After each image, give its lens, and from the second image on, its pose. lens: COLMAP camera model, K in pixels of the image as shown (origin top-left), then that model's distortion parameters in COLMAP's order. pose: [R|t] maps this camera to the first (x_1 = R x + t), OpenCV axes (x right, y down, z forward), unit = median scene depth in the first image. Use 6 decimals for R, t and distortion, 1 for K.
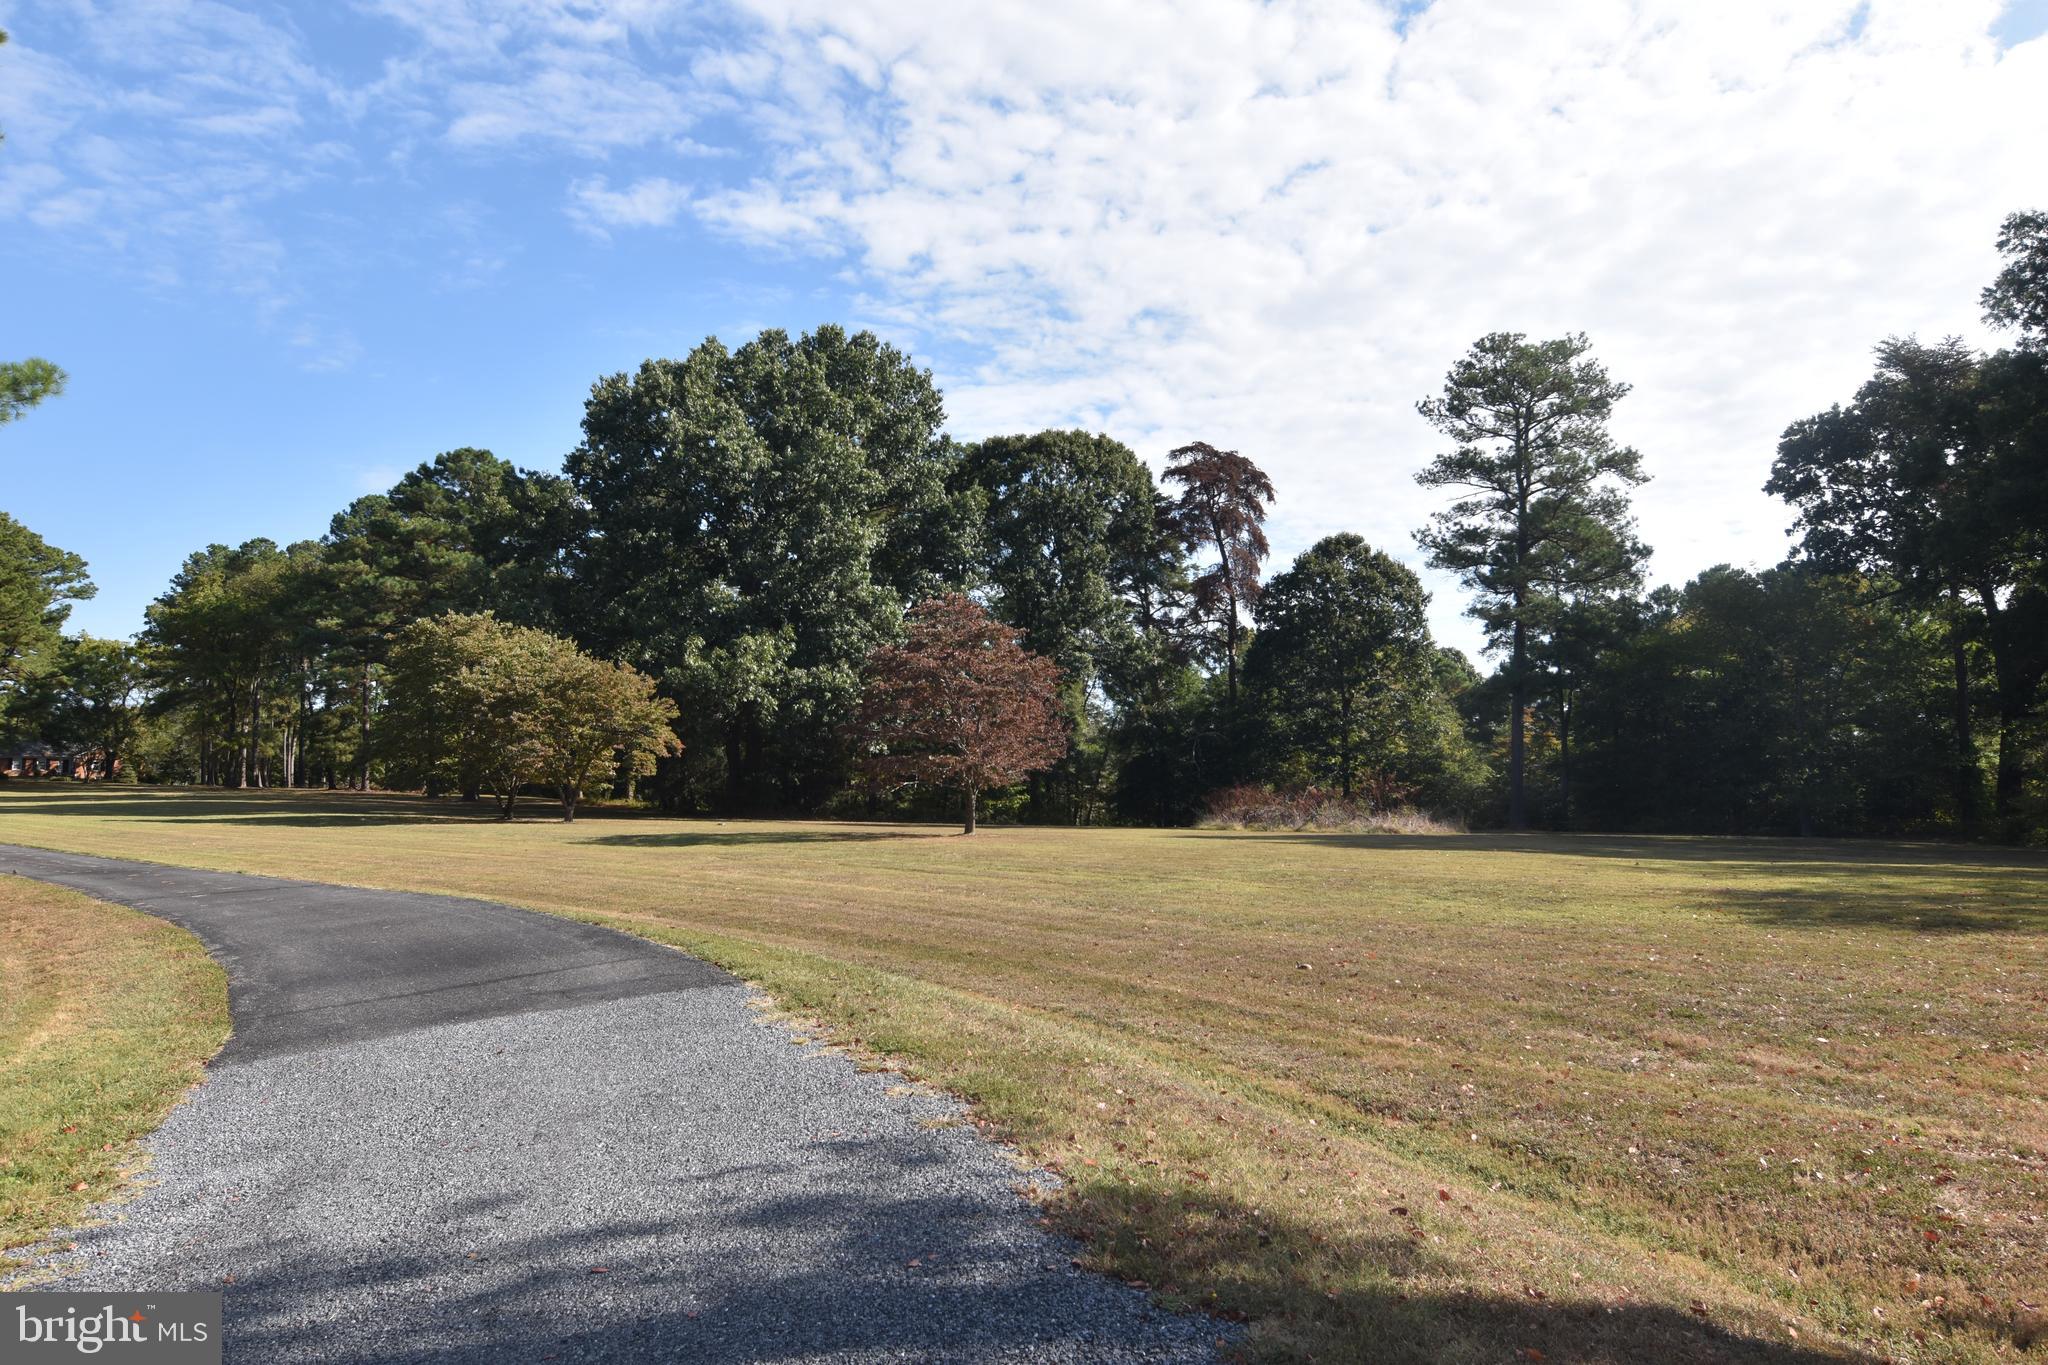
lens RADIAL K [[1390.7, 0, 1039.1], [0, 1390.7, 683.0], [0, 0, 1]] dist [0.004632, -0.021356]
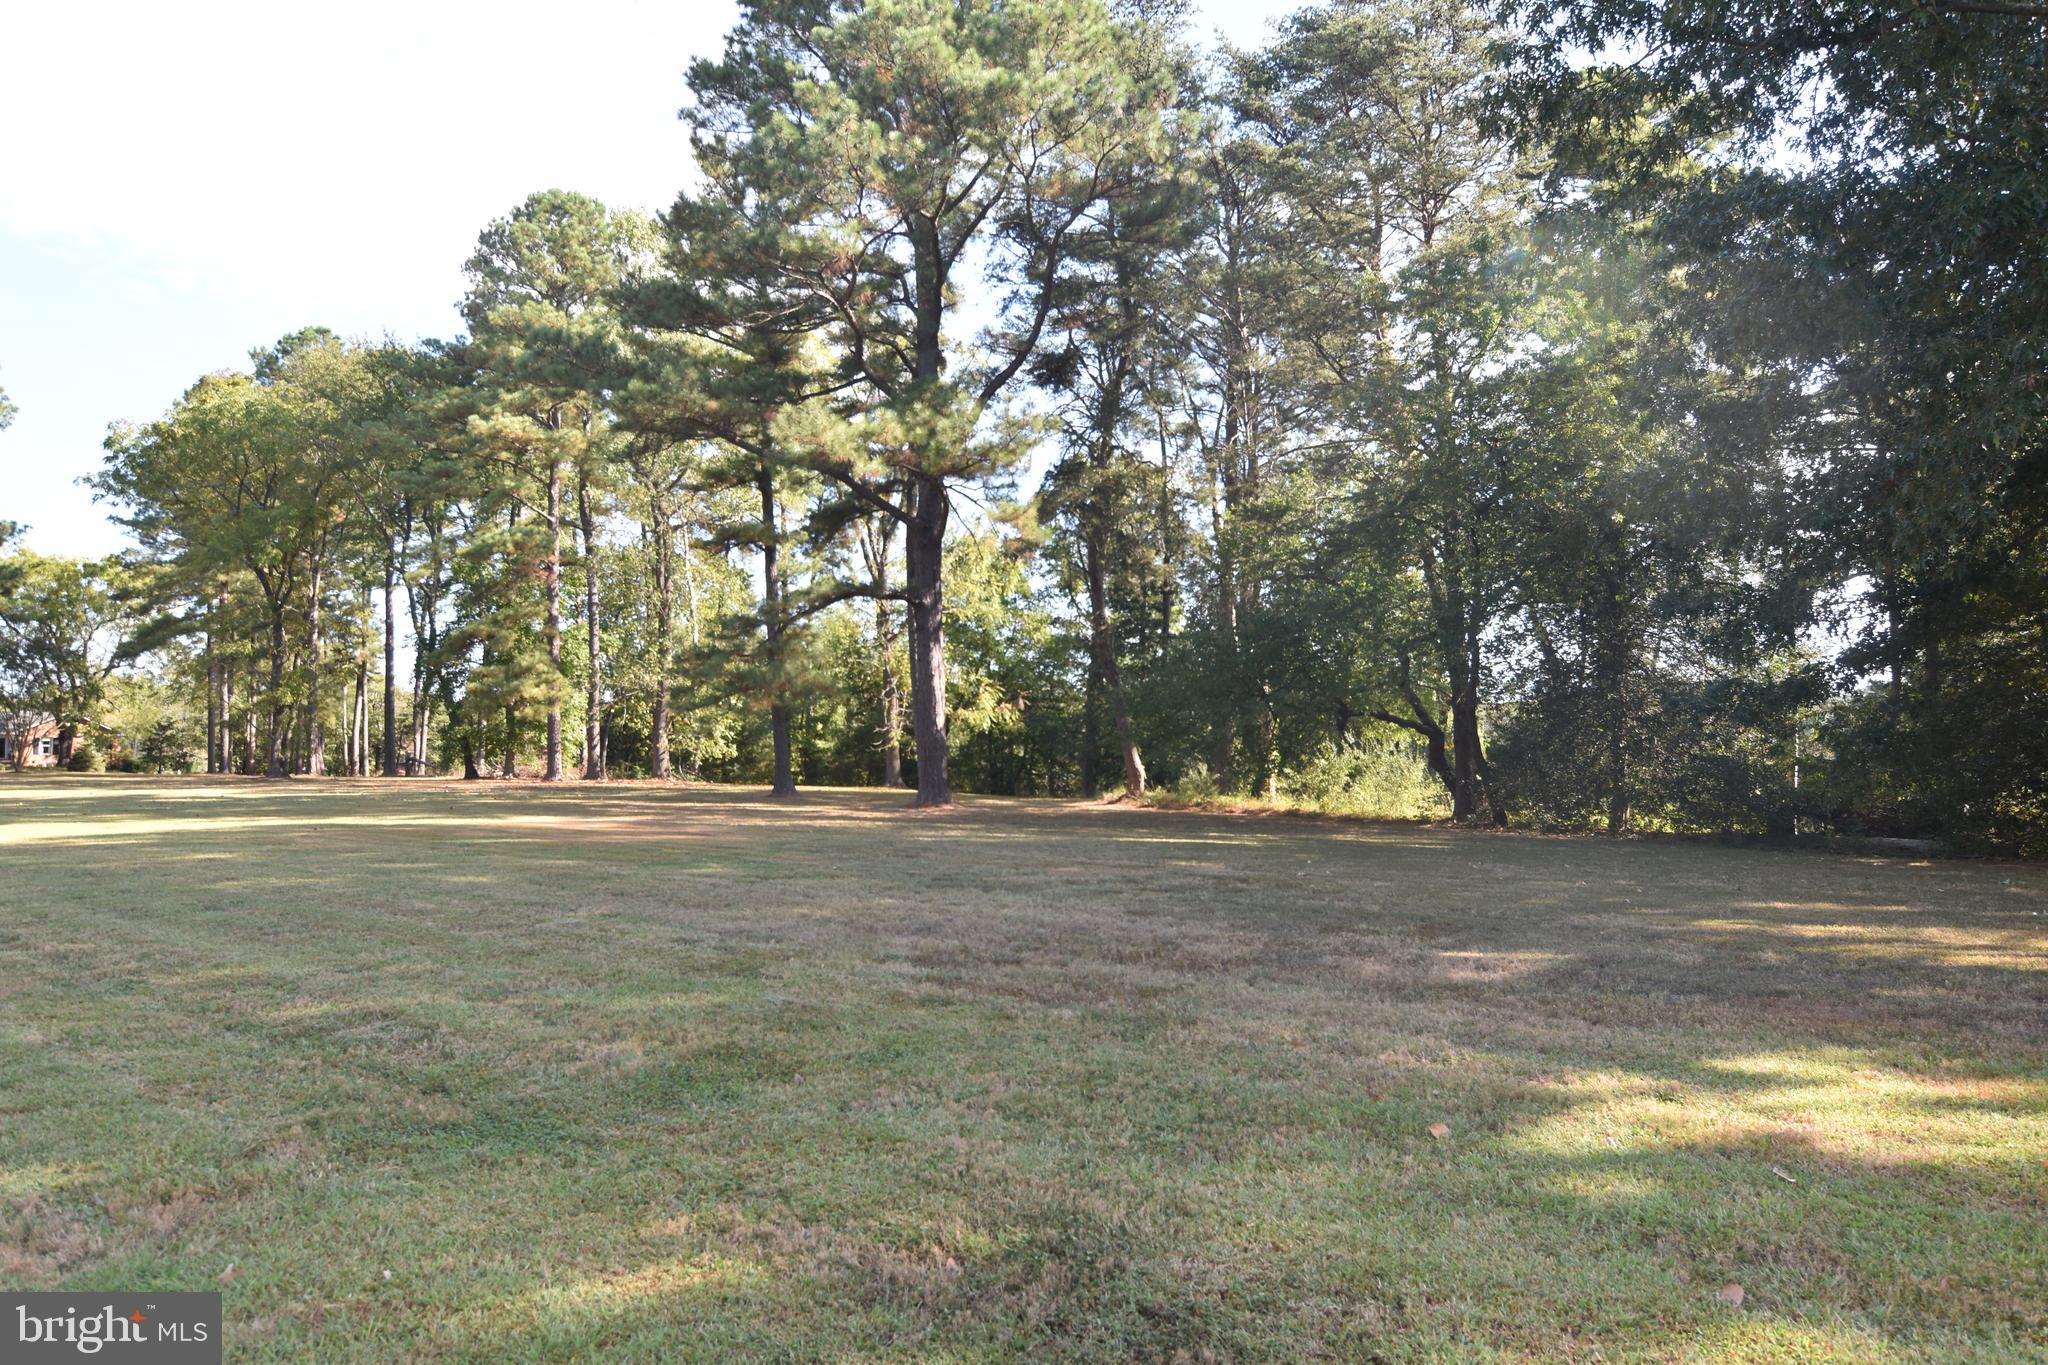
lens RADIAL K [[1390.7, 0, 1039.1], [0, 1390.7, 683.0], [0, 0, 1]] dist [0.004632, -0.021356]
pose [[0.999908, -0.009926, 0.009249, -0.457406], [0.009803, 0.999865, 0.013206, 0.054580], [-0.009379, -0.013114, 0.999870, 0.725319]]
